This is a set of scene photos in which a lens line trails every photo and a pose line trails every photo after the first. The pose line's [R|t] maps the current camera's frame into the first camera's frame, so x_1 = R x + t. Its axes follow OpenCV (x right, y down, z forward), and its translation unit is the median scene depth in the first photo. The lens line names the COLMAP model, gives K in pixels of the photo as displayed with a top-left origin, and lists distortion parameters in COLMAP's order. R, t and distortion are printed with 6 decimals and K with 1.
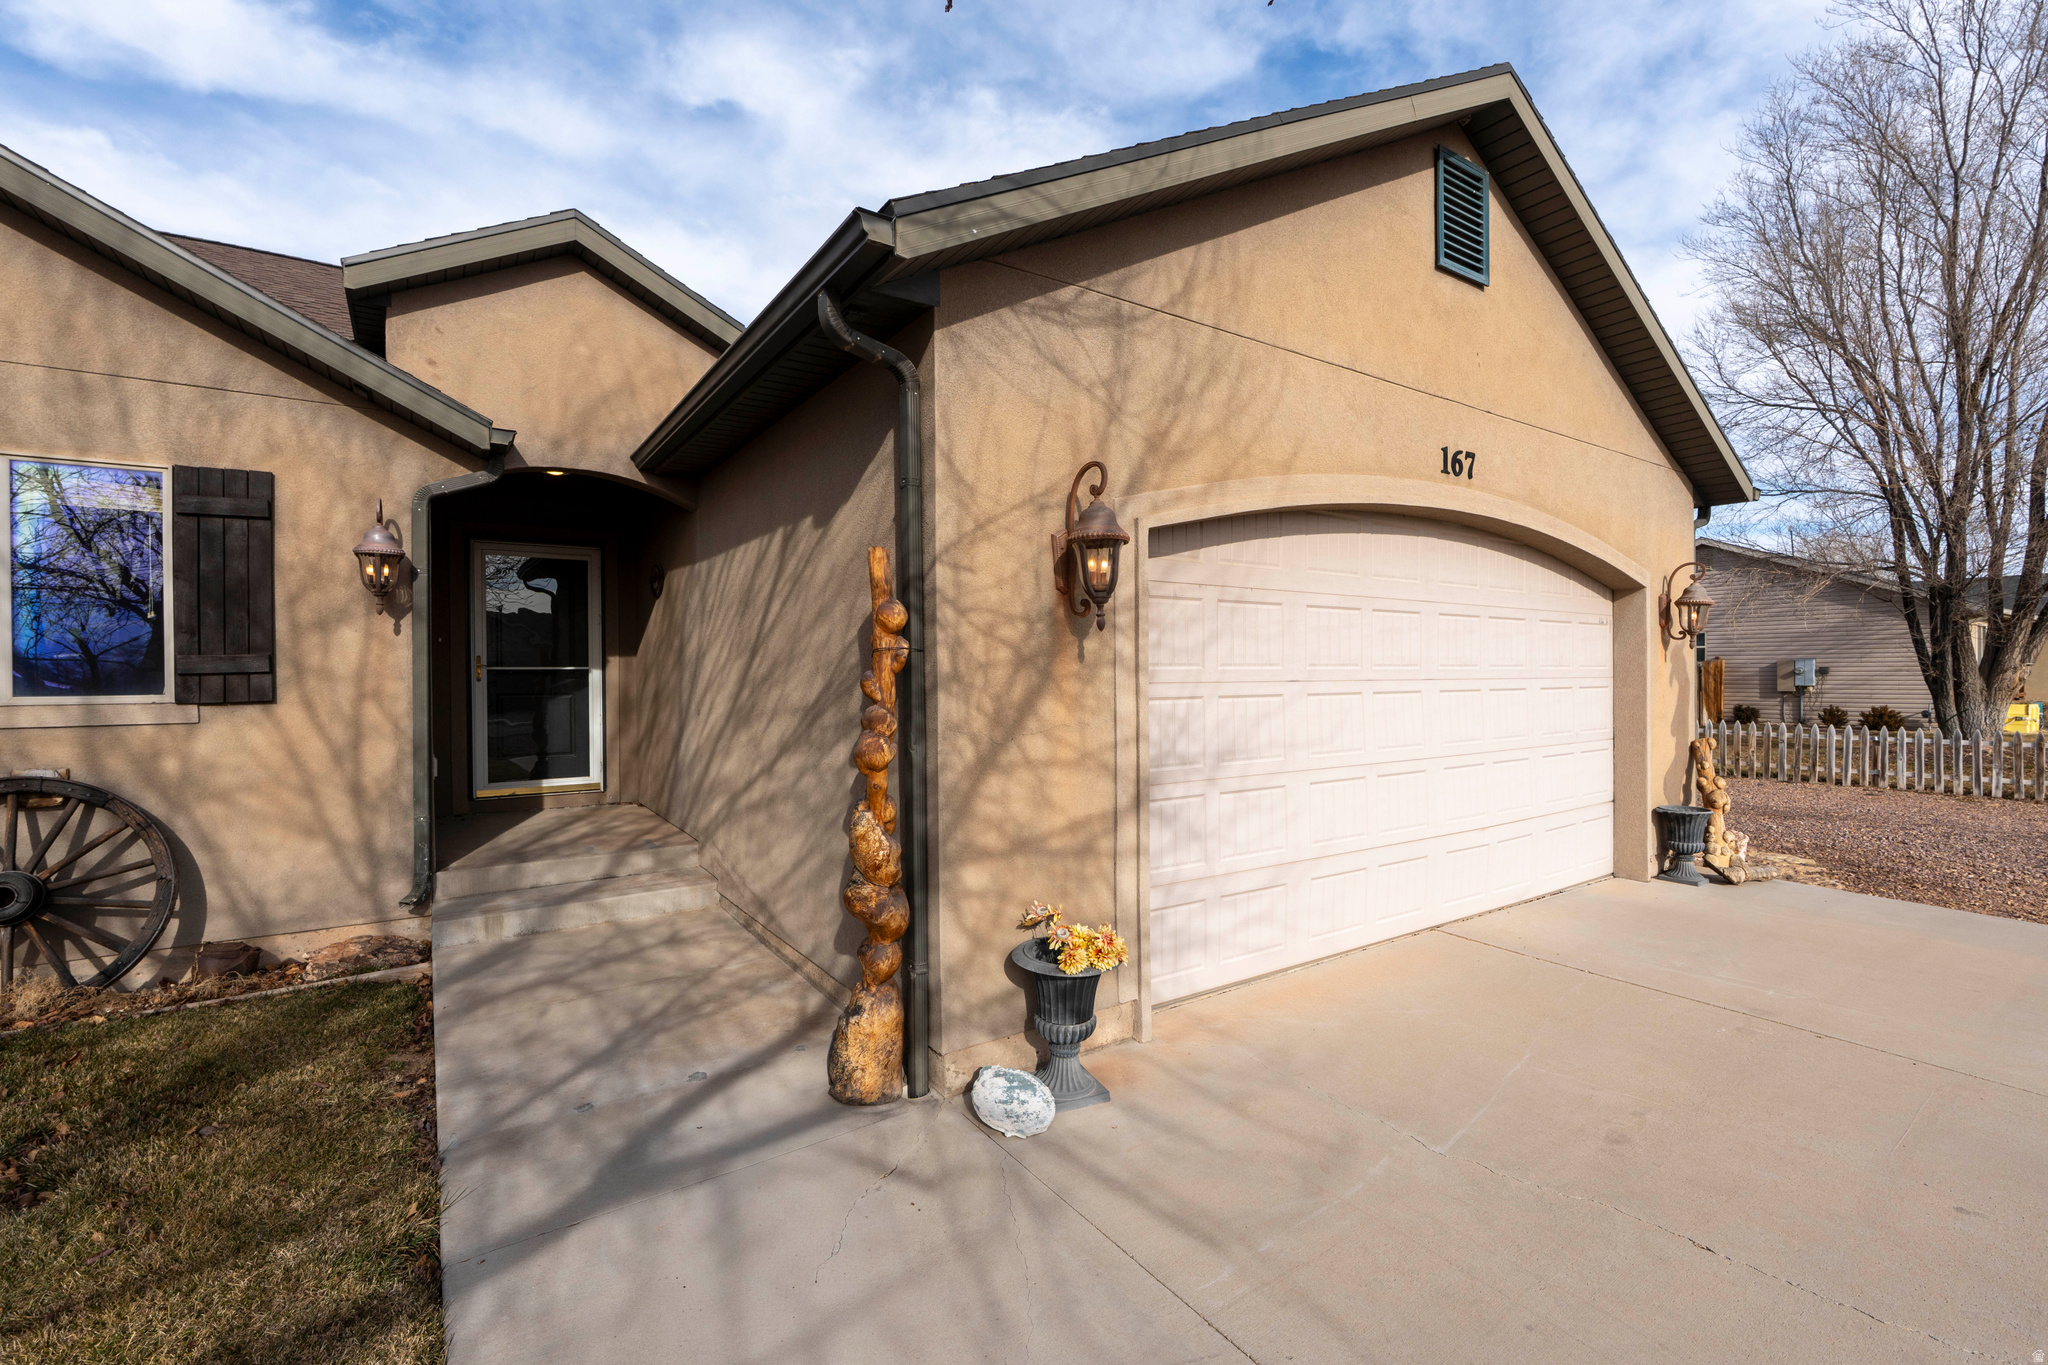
lens RADIAL K [[885.0, 0, 1033.1], [0, 885.0, 674.4], [0, 0, 1]] dist [-0.001479, 0.000601]
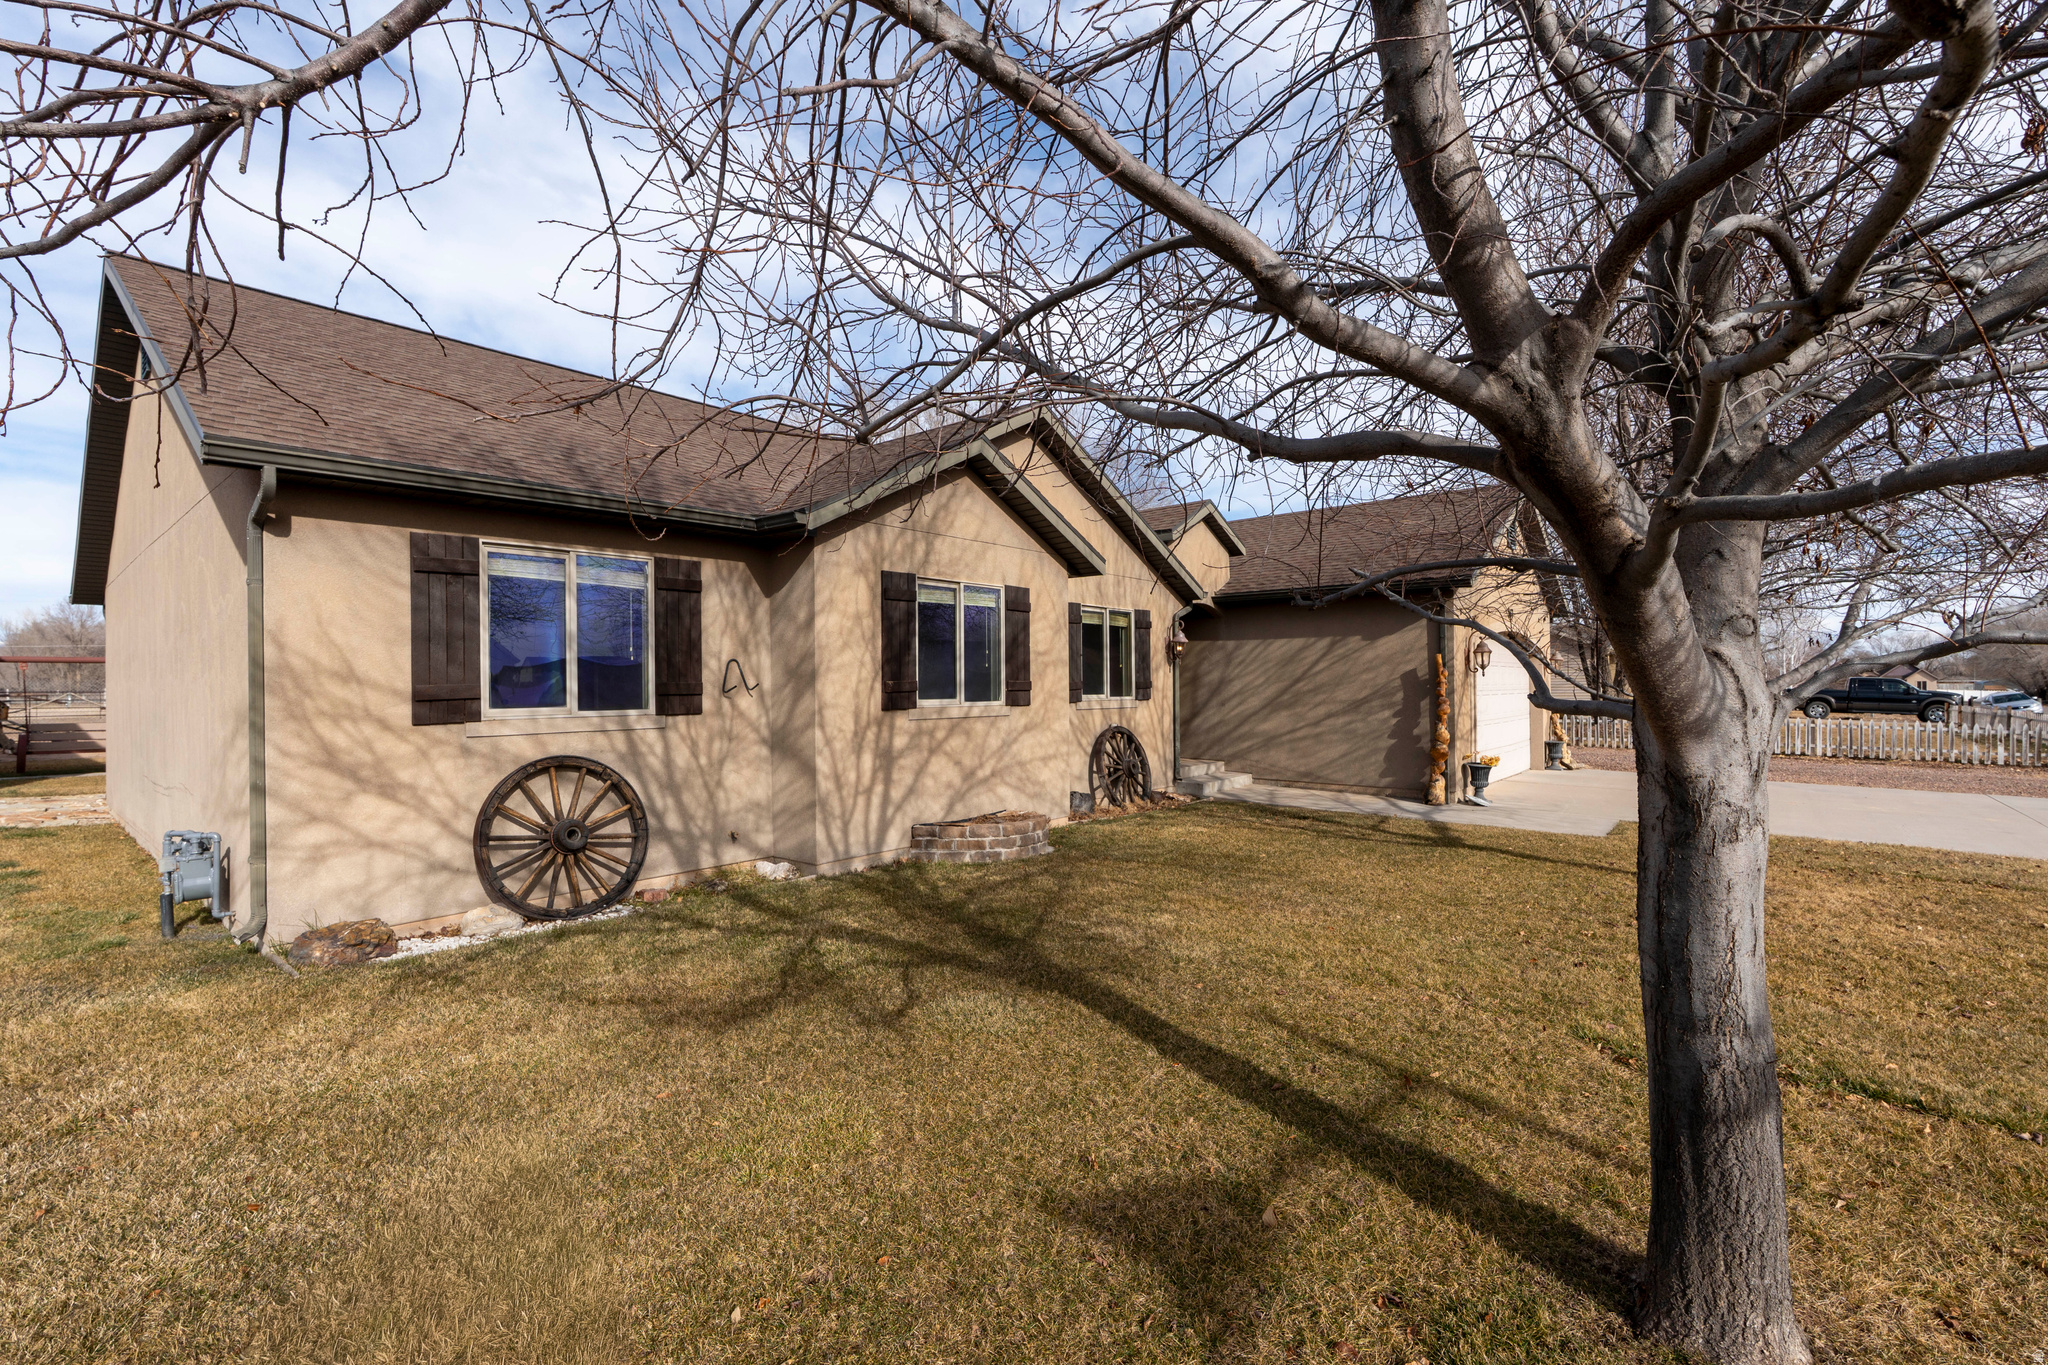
lens RADIAL K [[885.0, 0, 1015.8], [0, 885.0, 687.0], [0, 0, 1]] dist [-0.001479, 0.000601]
pose [[0.966332, -0.005894, 0.257230, -1.394604], [0.007921, 0.999945, -0.006846, 0.003649], [-0.257176, 0.008653, 0.966326, -1.043331]]
